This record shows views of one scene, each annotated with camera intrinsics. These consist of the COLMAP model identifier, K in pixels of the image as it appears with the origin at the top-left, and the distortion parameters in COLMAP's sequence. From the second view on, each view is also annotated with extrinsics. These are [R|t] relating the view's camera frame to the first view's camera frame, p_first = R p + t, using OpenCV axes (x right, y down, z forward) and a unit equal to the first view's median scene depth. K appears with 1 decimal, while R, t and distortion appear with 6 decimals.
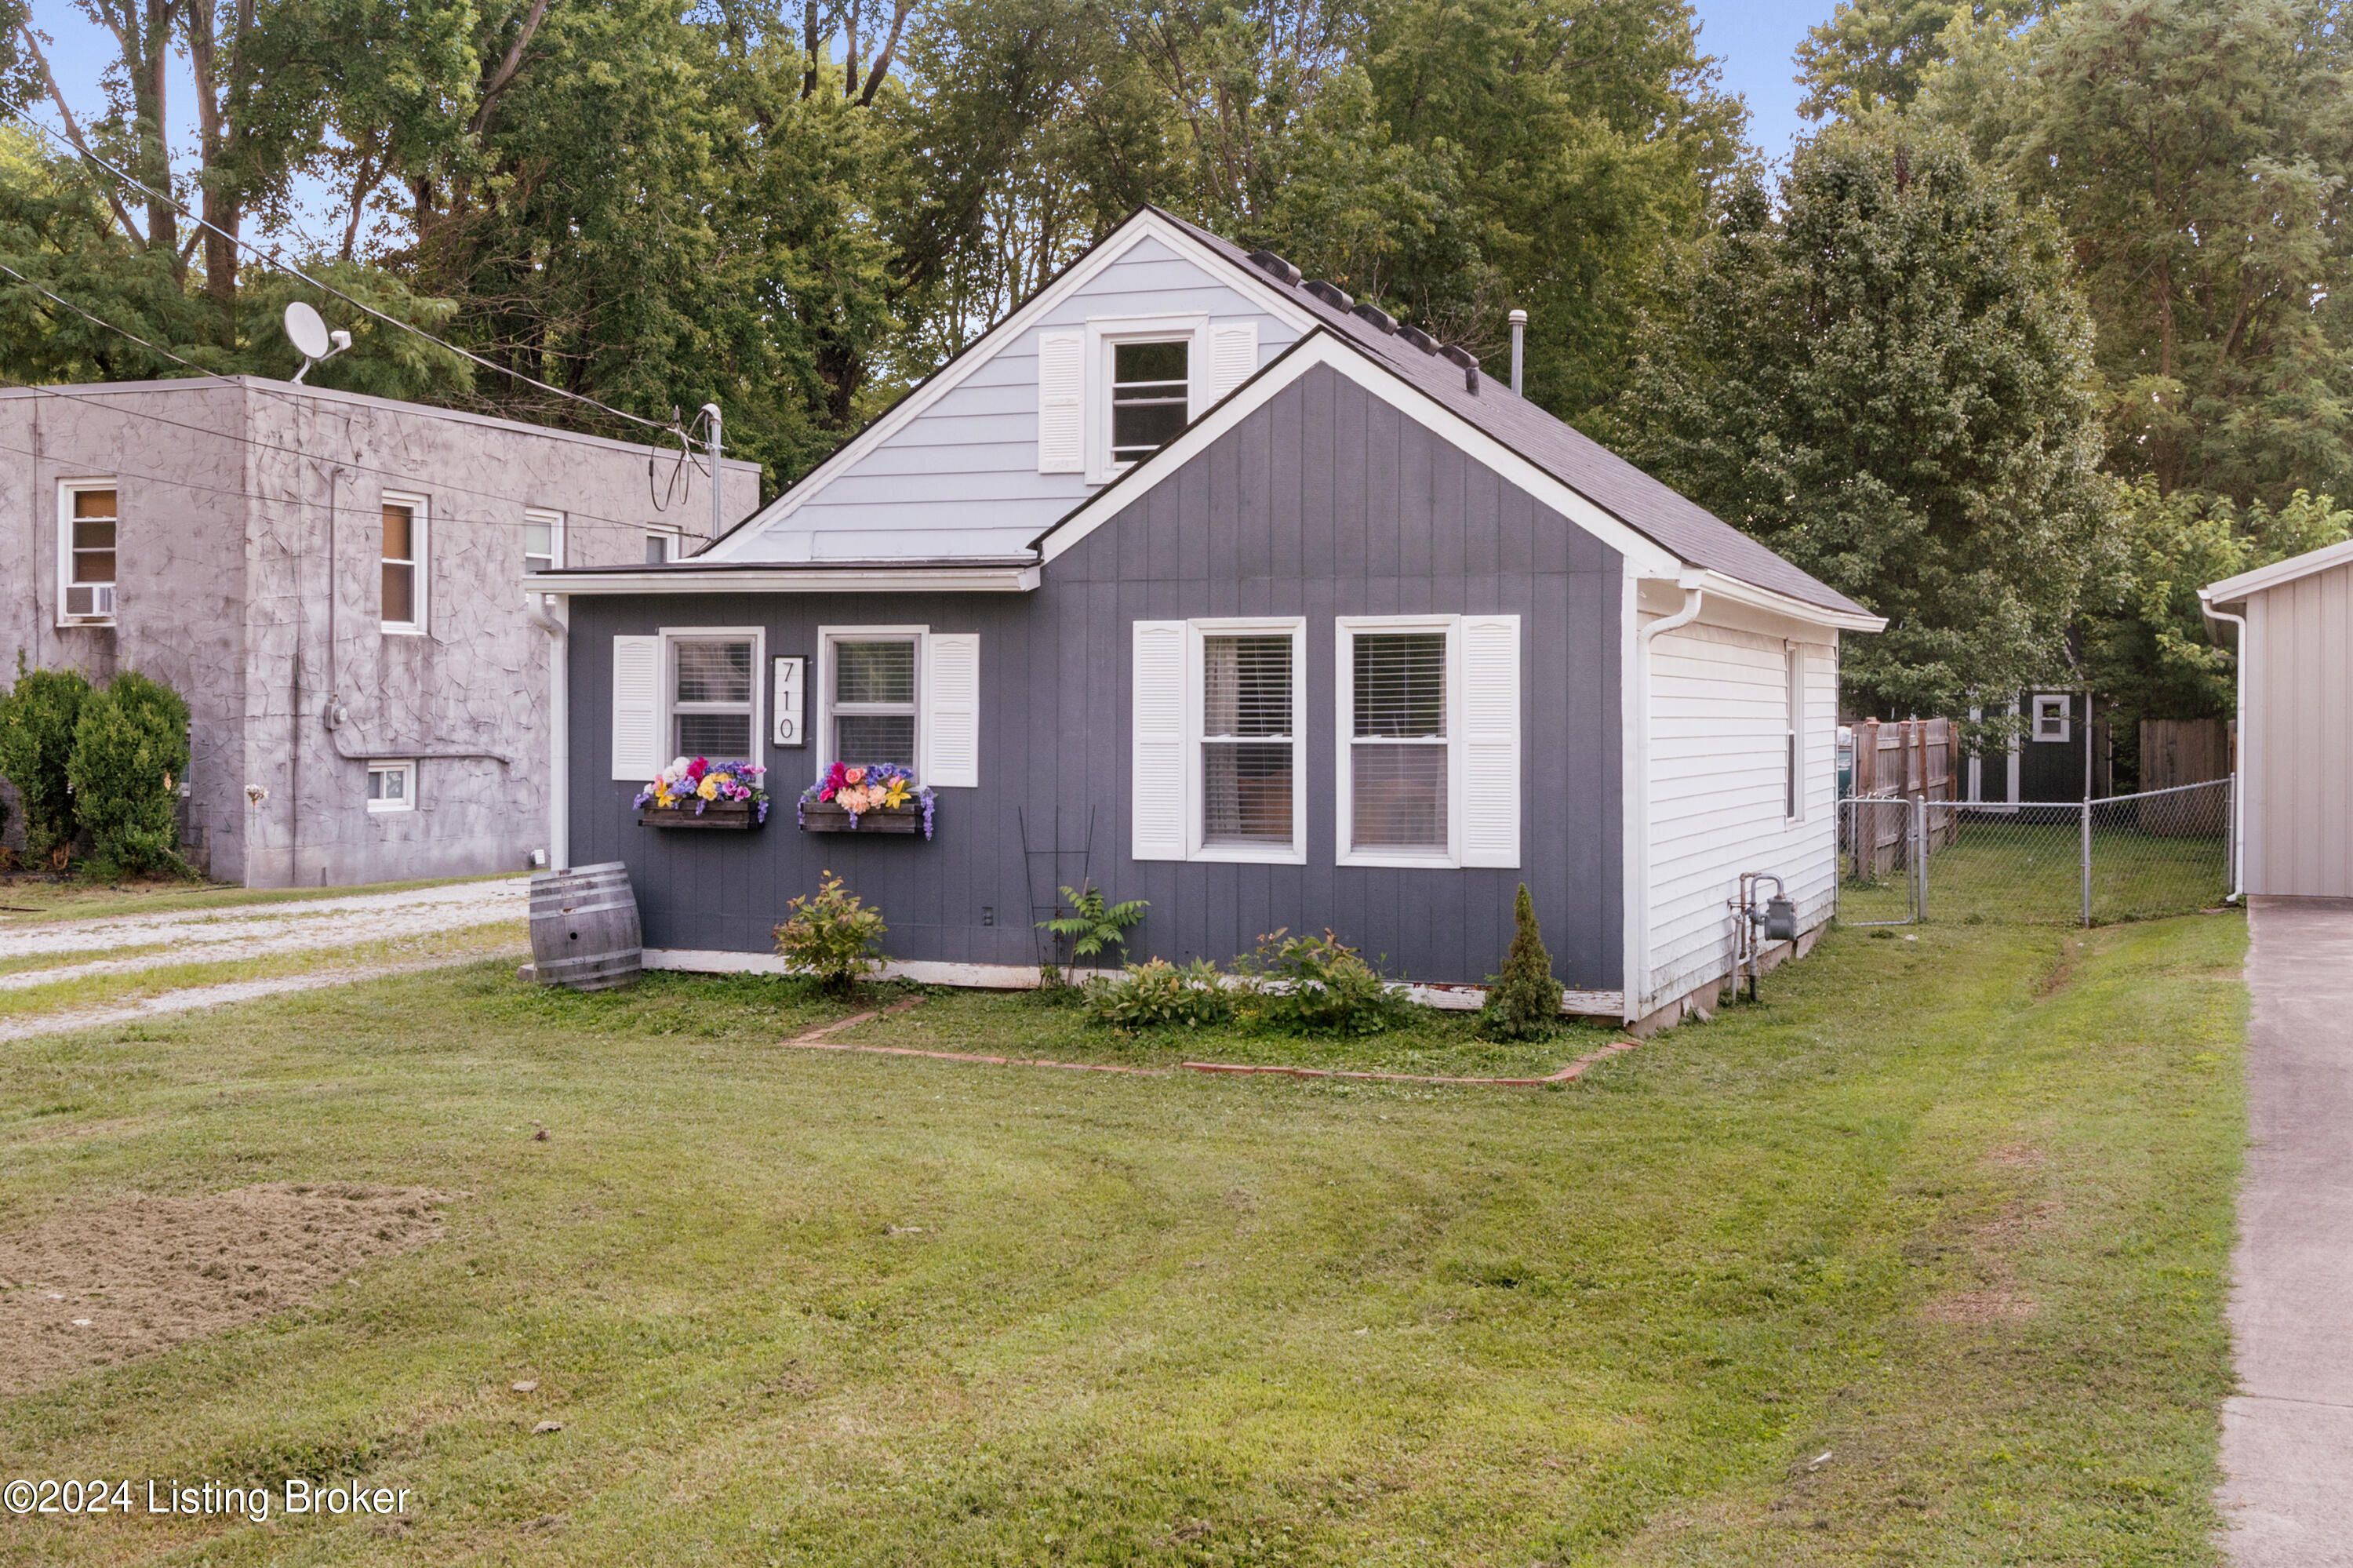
lens RADIAL K [[2366.2, 0, 1185.8], [0, 2366.2, 770.0], [0, 0, 1]] dist [0.013805, 0.000000]
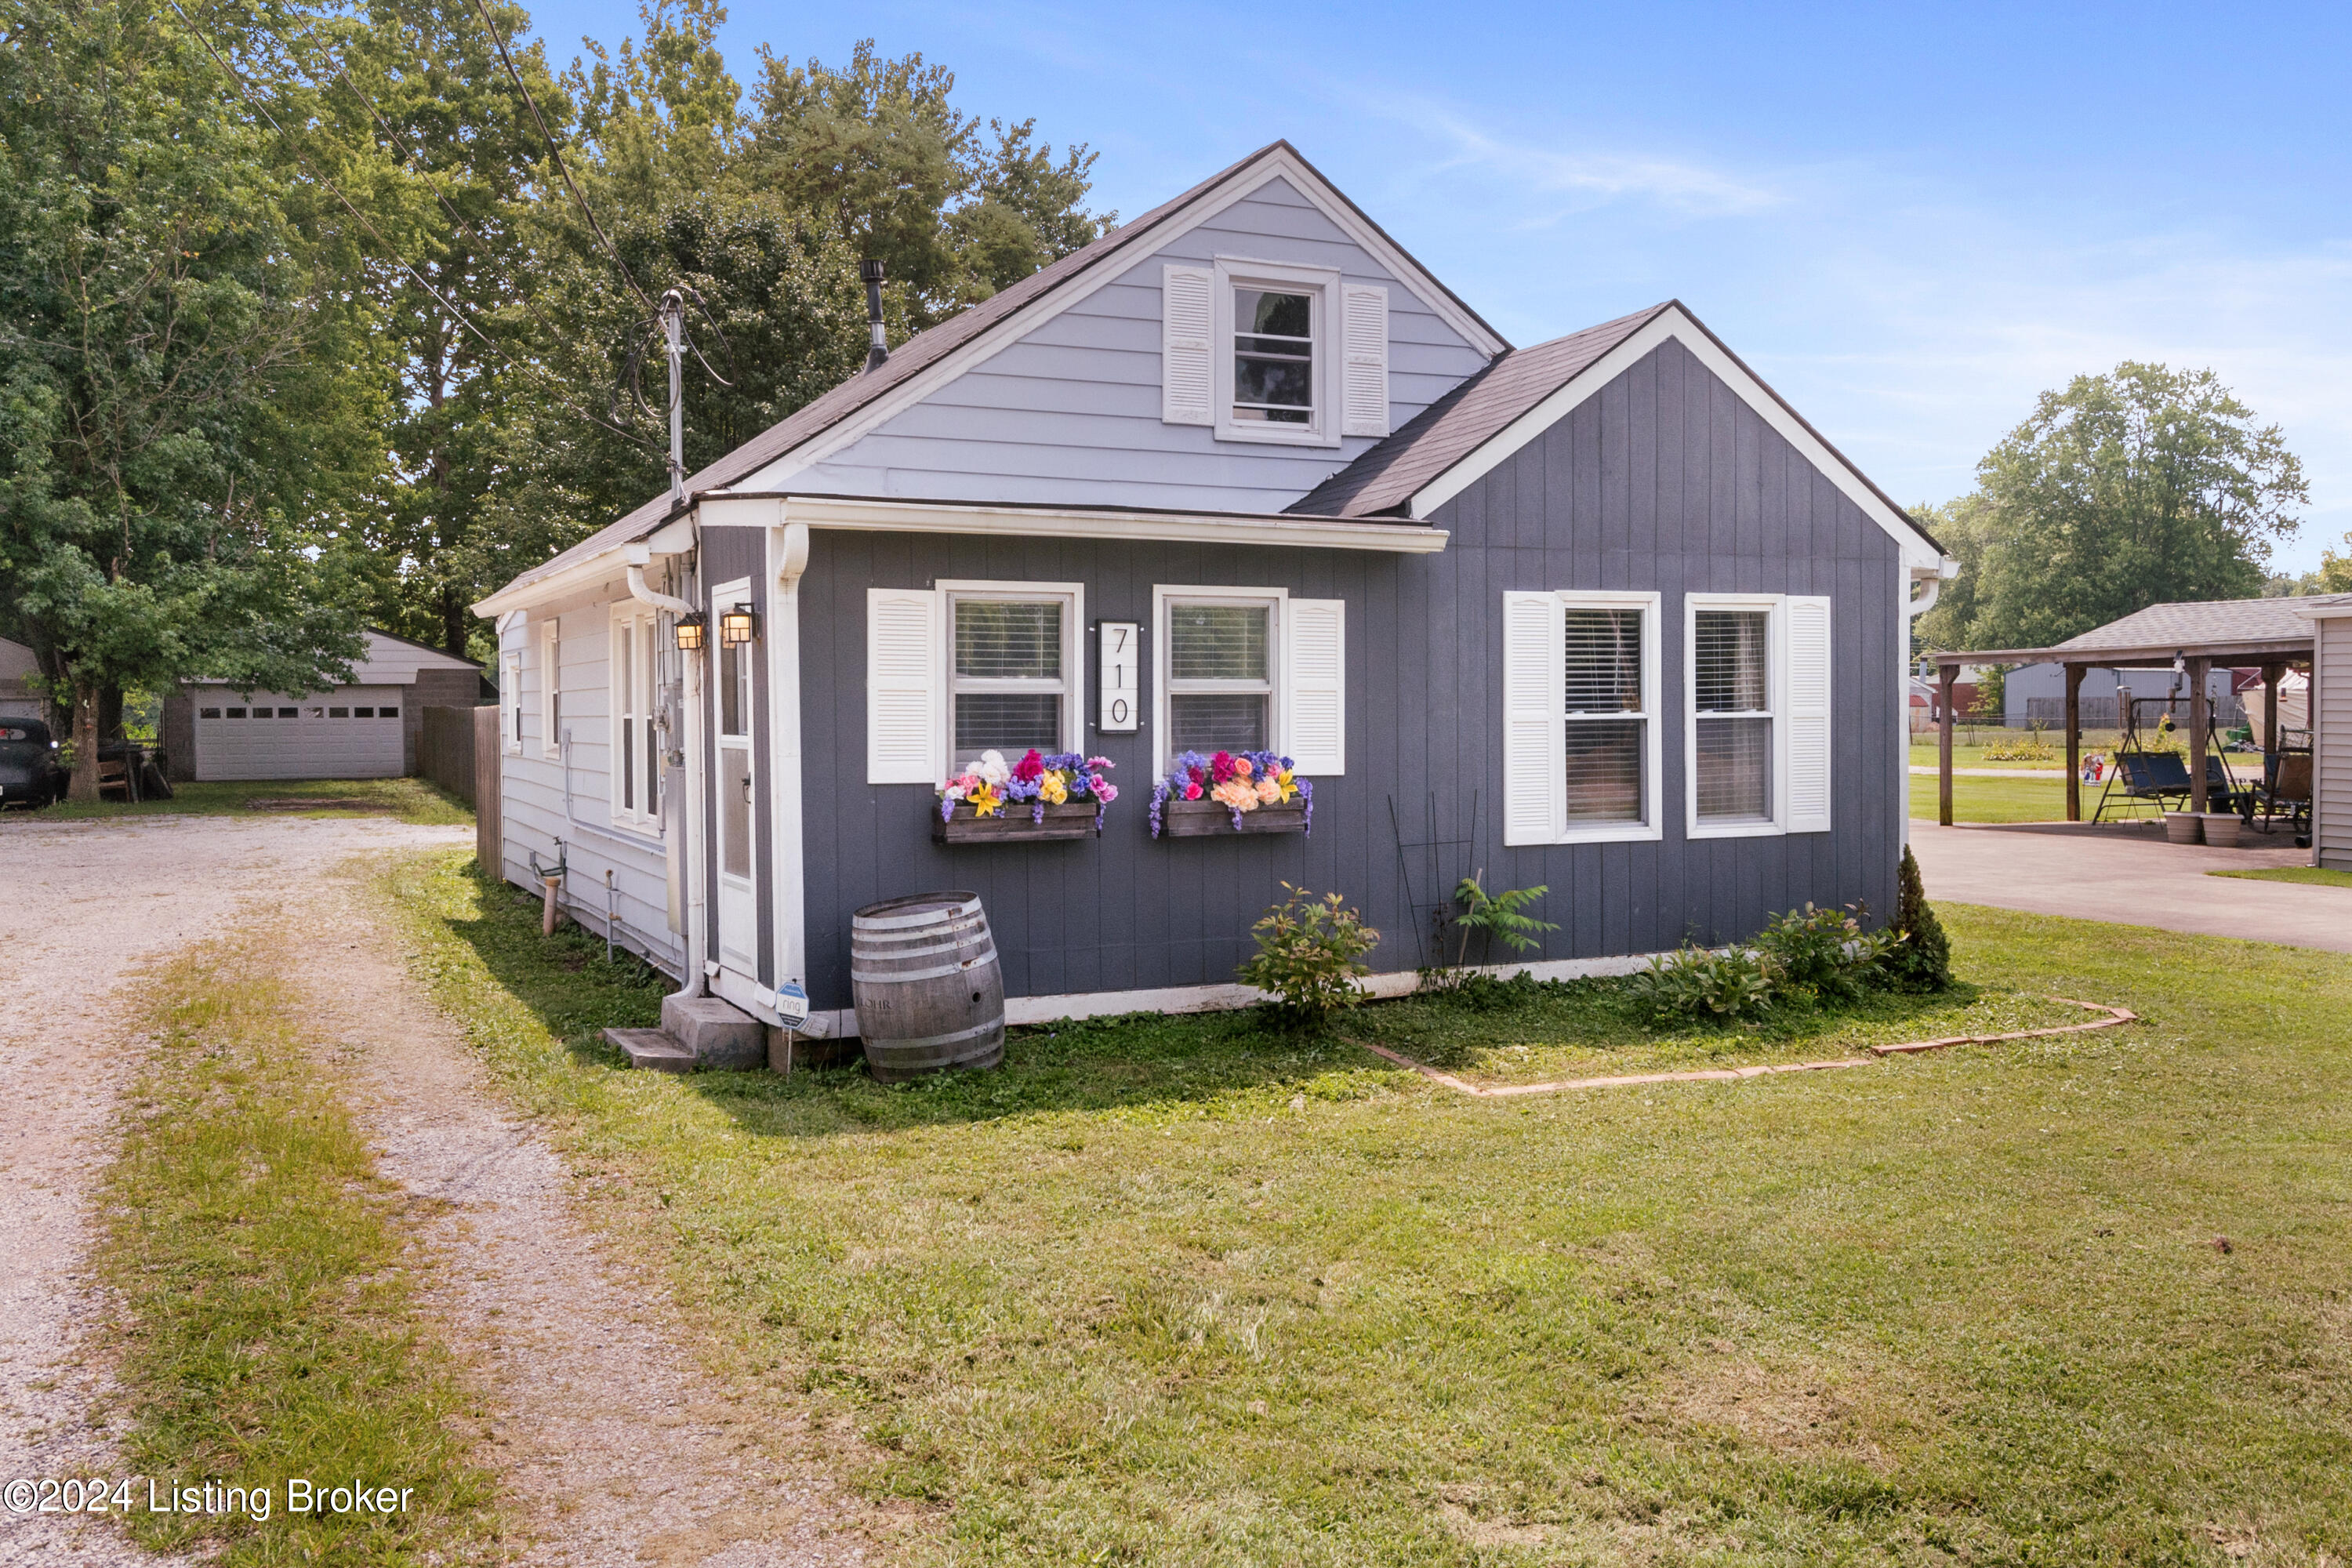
lens RADIAL K [[1881.9, 0, 1126.8], [0, 1881.9, 785.7], [0, 0, 1]] dist [0.015271, -0.030219]
pose [[0.717917, -0.037603, 0.695112, -0.631718], [0.023937, 0.999283, 0.029334, -0.011255], [-0.695717, -0.004421, 0.718303, 0.554941]]
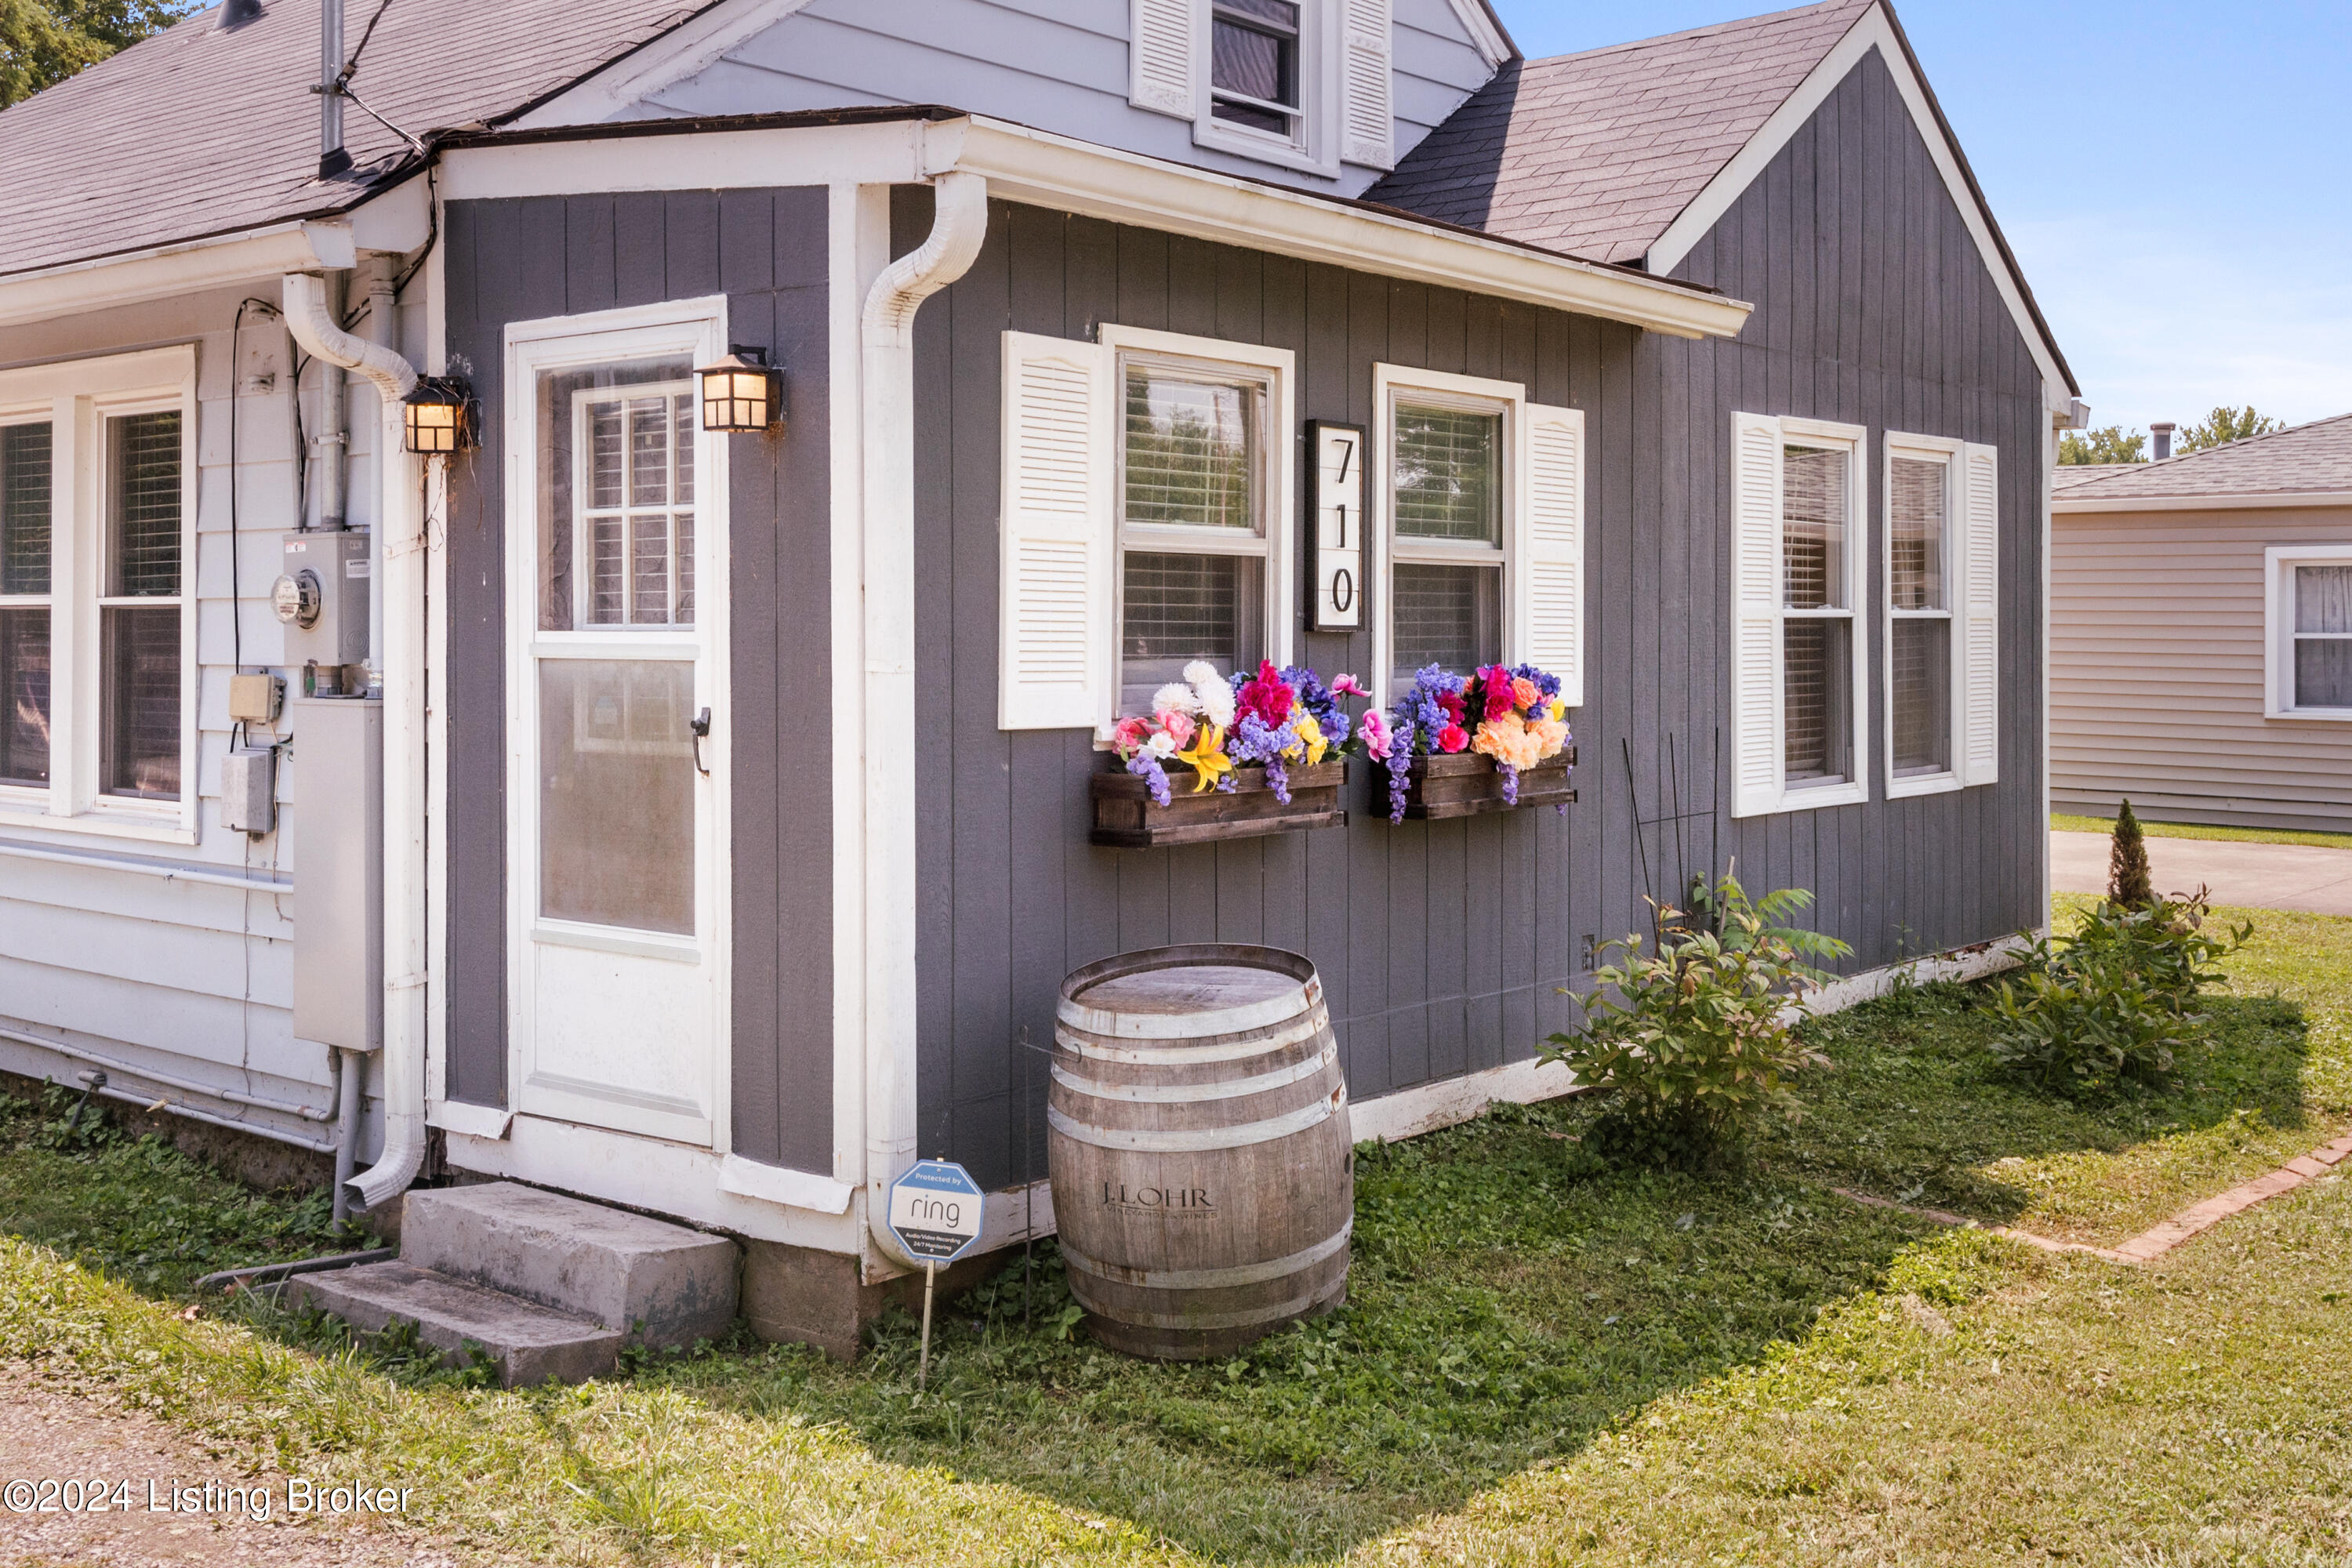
lens RADIAL K [[2365.1, 0, 1083.2], [0, 2365.1, 631.5], [0, 0, 1]] dist [0.013805, 0.000000]
pose [[0.366628, -0.006427, 0.930345, -0.609971], [0.019370, 0.999812, -0.000727, -0.010912], [-0.930166, 0.018287, 0.366684, 0.911901]]
